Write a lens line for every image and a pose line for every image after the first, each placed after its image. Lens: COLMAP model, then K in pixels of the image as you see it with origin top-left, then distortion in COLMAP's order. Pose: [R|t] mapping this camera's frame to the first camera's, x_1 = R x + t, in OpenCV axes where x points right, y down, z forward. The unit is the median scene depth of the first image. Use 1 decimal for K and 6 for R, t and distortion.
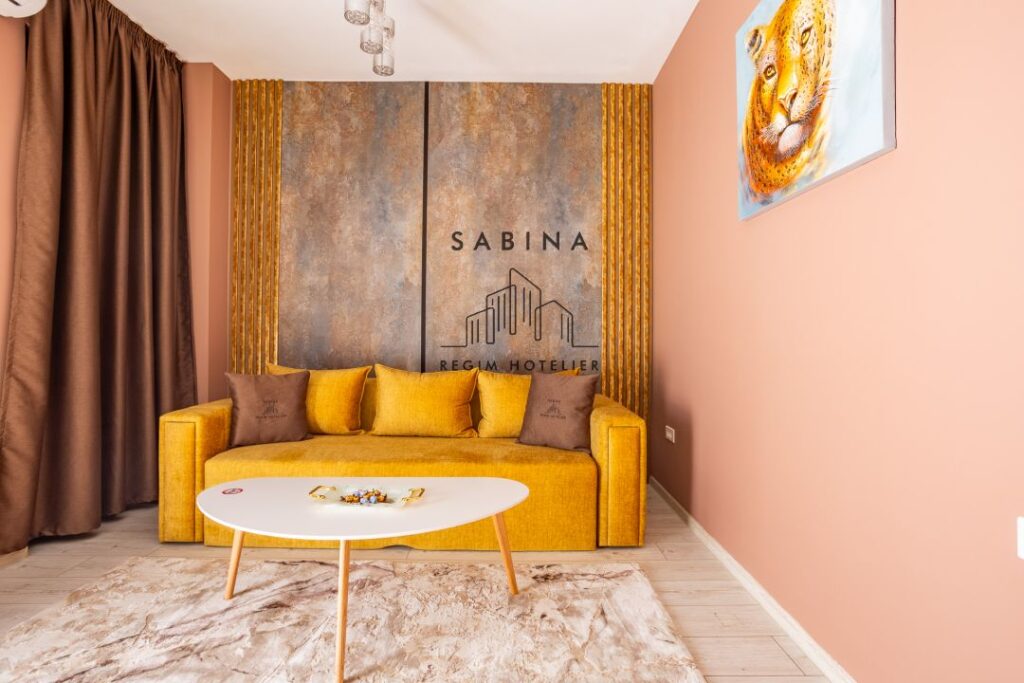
lens RADIAL K [[489.0, 0, 510.3], [0, 489.0, 330.3], [0, 0, 1]] dist [-0.051757, 0.029149]
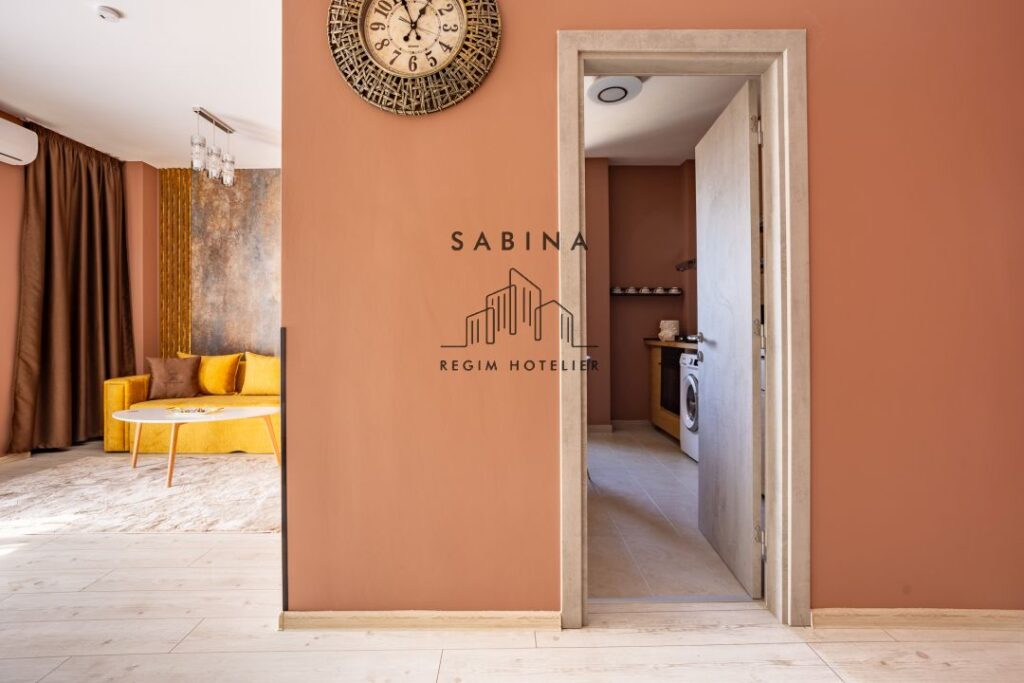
lens RADIAL K [[489.0, 0, 510.3], [0, 489.0, 330.3], [0, 0, 1]] dist [-0.051757, 0.029149]
pose [[0.999912, -0.011653, 0.006305, 0.529913], [0.011614, 0.999913, 0.006198, -0.002008], [-0.006377, -0.006124, 0.999961, -0.541351]]
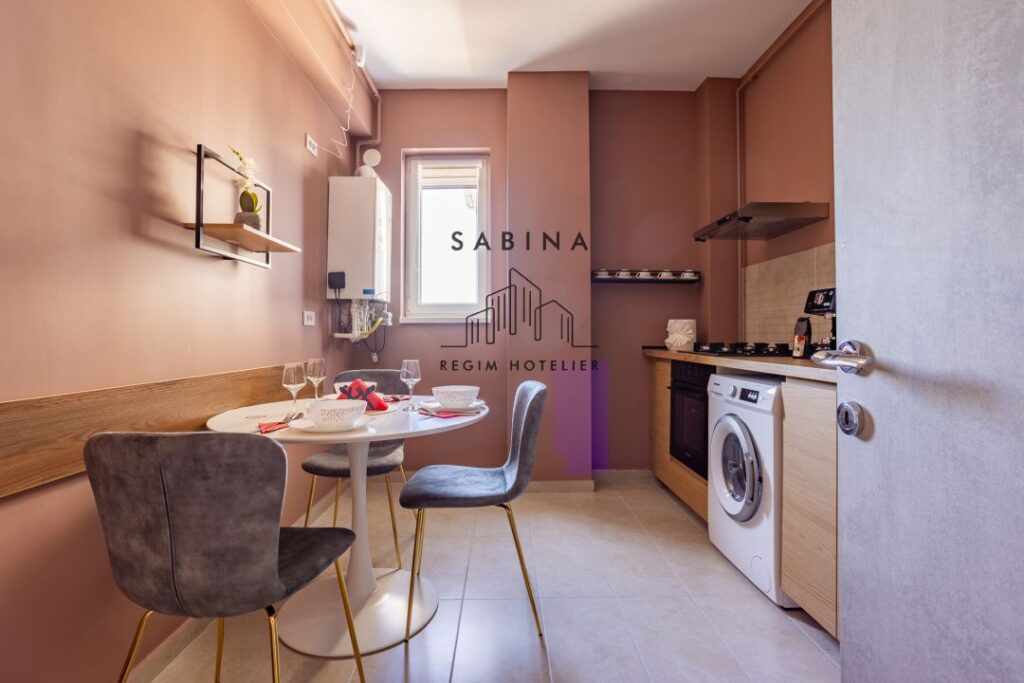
lens RADIAL K [[489.0, 0, 510.3], [0, 489.0, 330.3], [0, 0, 1]] dist [-0.051757, 0.029149]
pose [[0.999659, -0.008742, 0.024617, 0.657782], [0.008822, 0.999956, -0.003173, 0.003926], [-0.024588, 0.003389, 0.999692, -0.025237]]
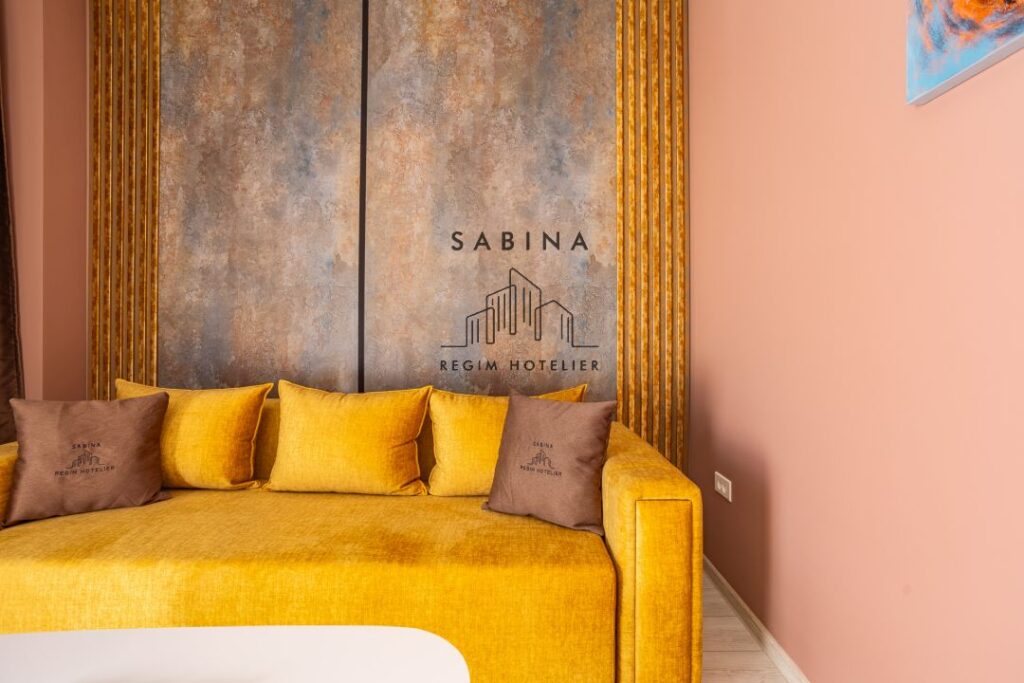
lens RADIAL K [[486.3, 0, 512.3], [0, 486.3, 331.0], [0, 0, 1]] dist [-0.050244, 0.027350]
pose [[0.999946, -0.004384, -0.009386, 0.045083], [0.004428, 0.999979, 0.004702, -0.000221], [0.009365, -0.004744, 0.999945, 0.307304]]
